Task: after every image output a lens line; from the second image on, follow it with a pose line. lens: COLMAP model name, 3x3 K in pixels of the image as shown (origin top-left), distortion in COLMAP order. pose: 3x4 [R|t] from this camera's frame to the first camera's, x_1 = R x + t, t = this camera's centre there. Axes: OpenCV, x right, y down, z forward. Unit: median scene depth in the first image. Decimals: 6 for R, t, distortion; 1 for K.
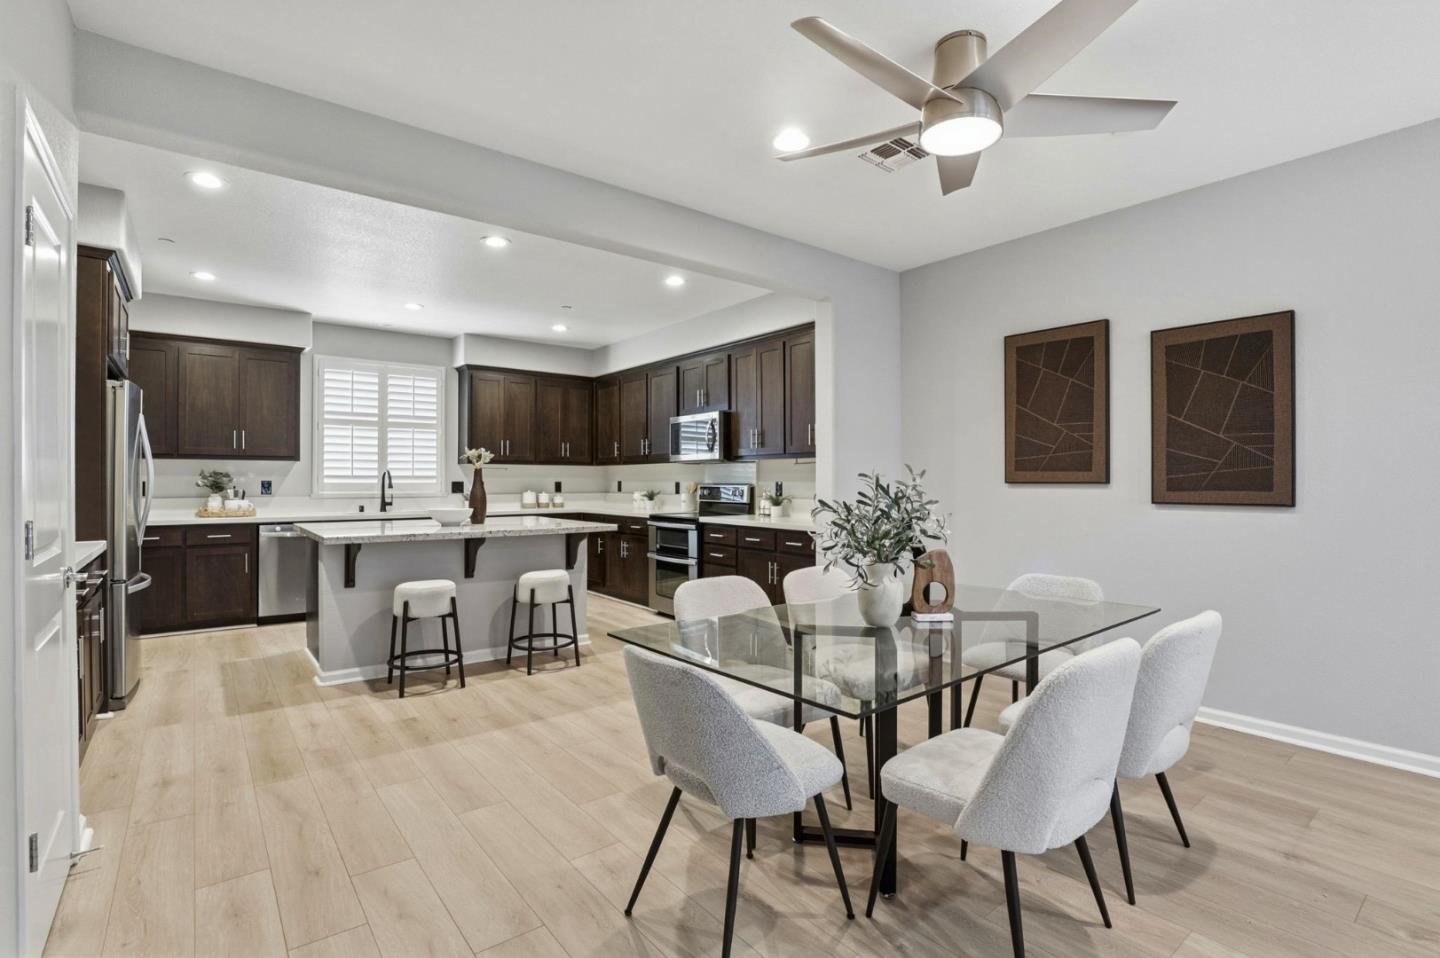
lens RADIAL K [[675.7, 0, 731.3], [0, 675.7, 481.9], [0, 0, 1]] dist [-0.033634, 0.006644]
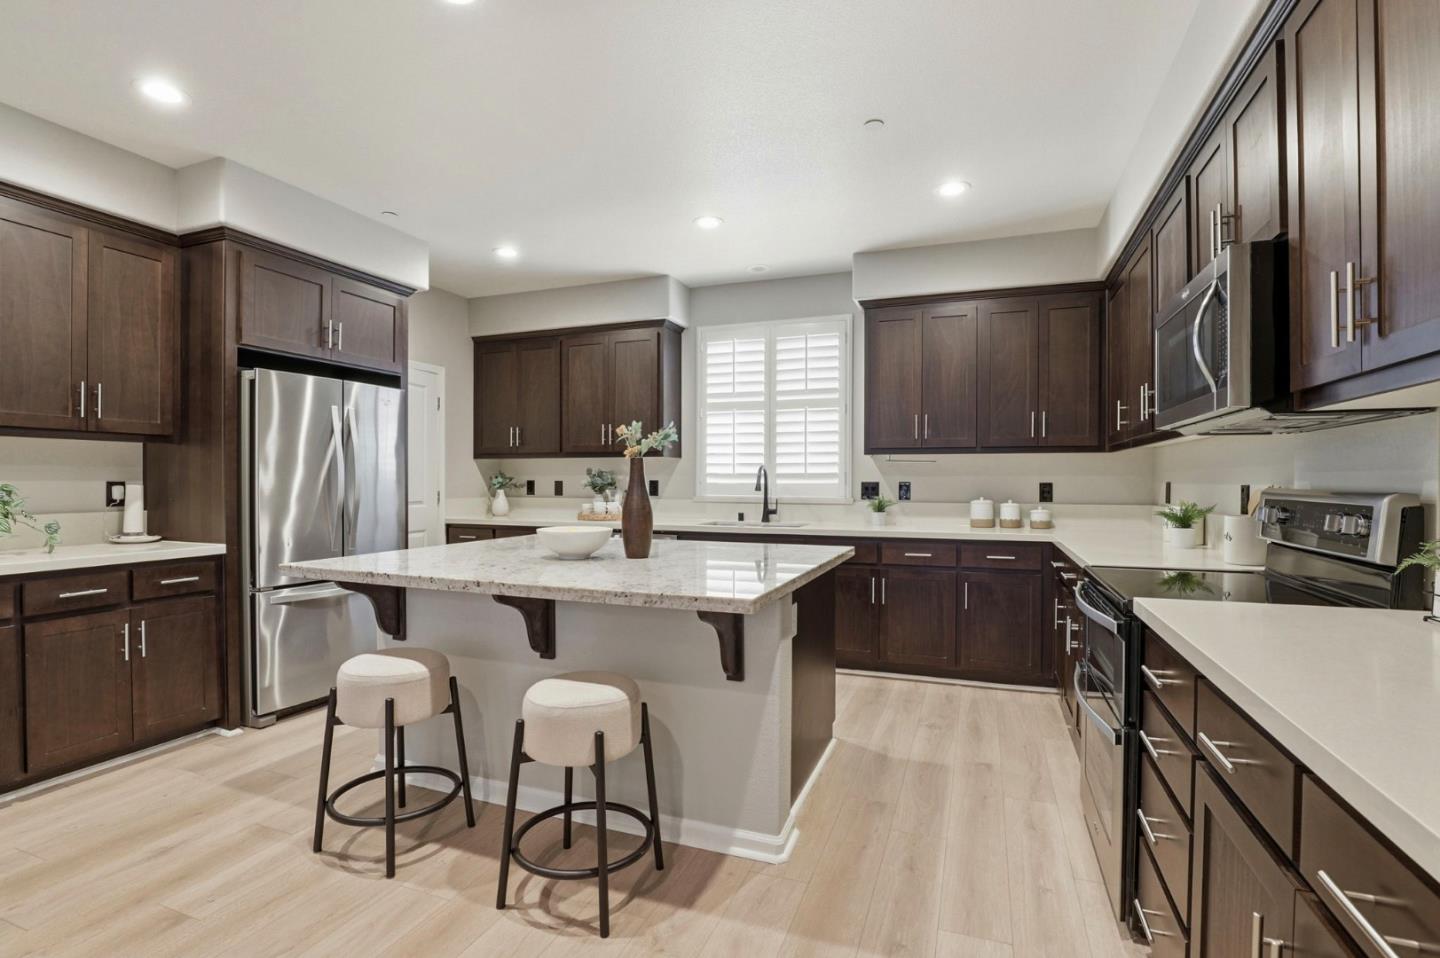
lens RADIAL K [[675.7, 0, 731.3], [0, 675.7, 481.9], [0, 0, 1]] dist [-0.033634, 0.006644]
pose [[0.509779, 0.001133, -0.860305, 0.124443], [-0.003836, 0.999992, -0.000957, 0.000744], [0.860297, 0.003788, 0.509779, 0.684794]]
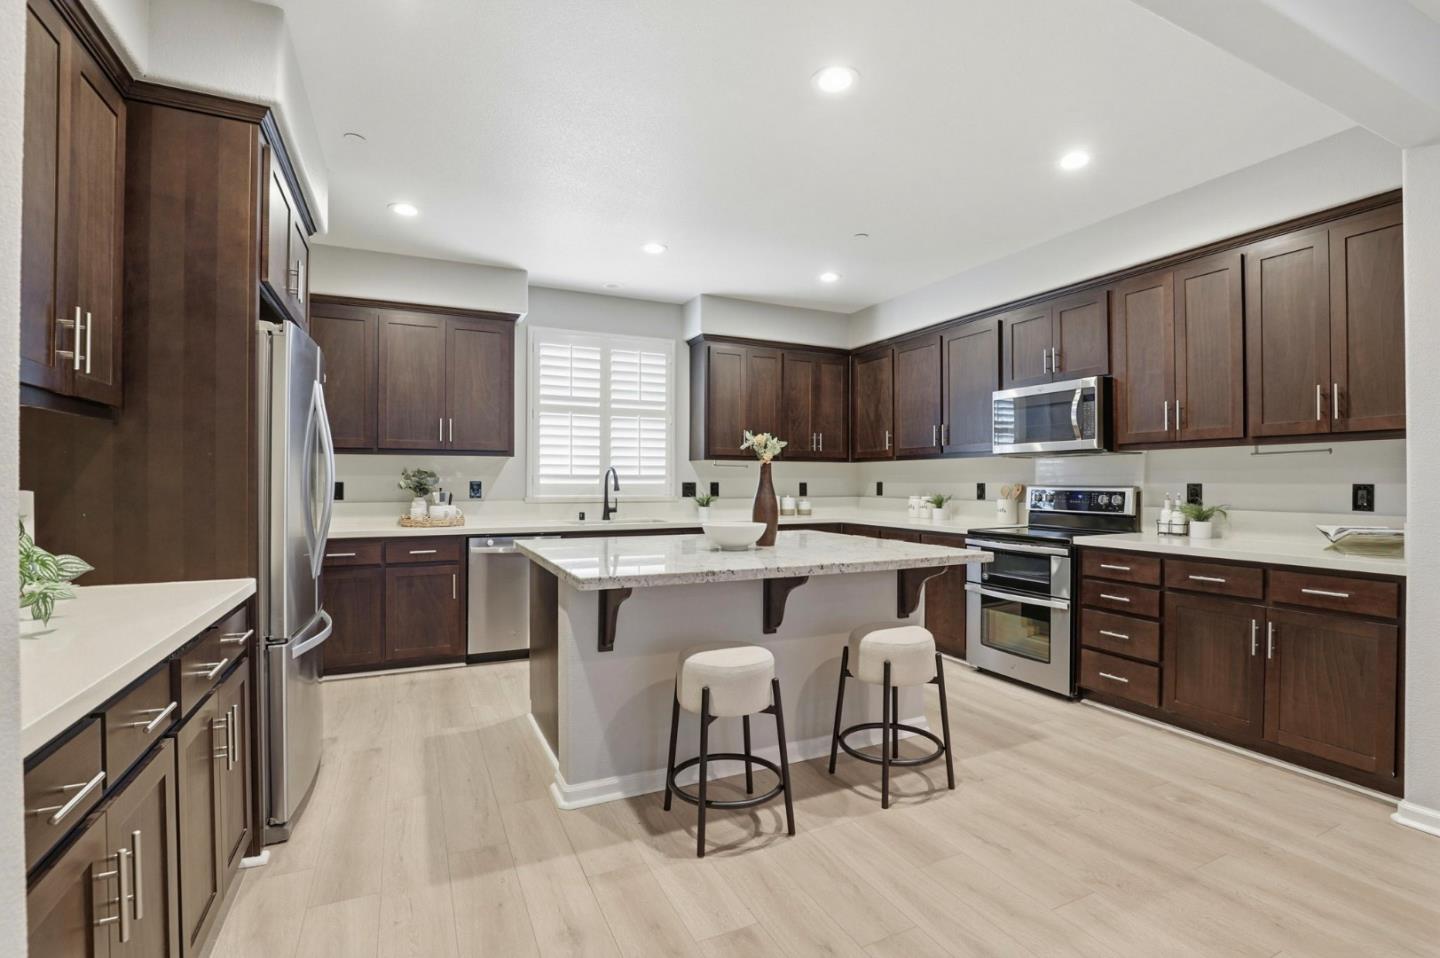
lens RADIAL K [[662.0, 0, 735.7], [0, 662.0, 481.8], [0, 0, 1]] dist [-0.025057, 0.000066]
pose [[0.976008, 0.000428, -0.217735, -0.229330], [-0.000667, 0.999999, -0.001022, -0.000548], [0.217735, 0.001143, 0.976007, 0.304417]]
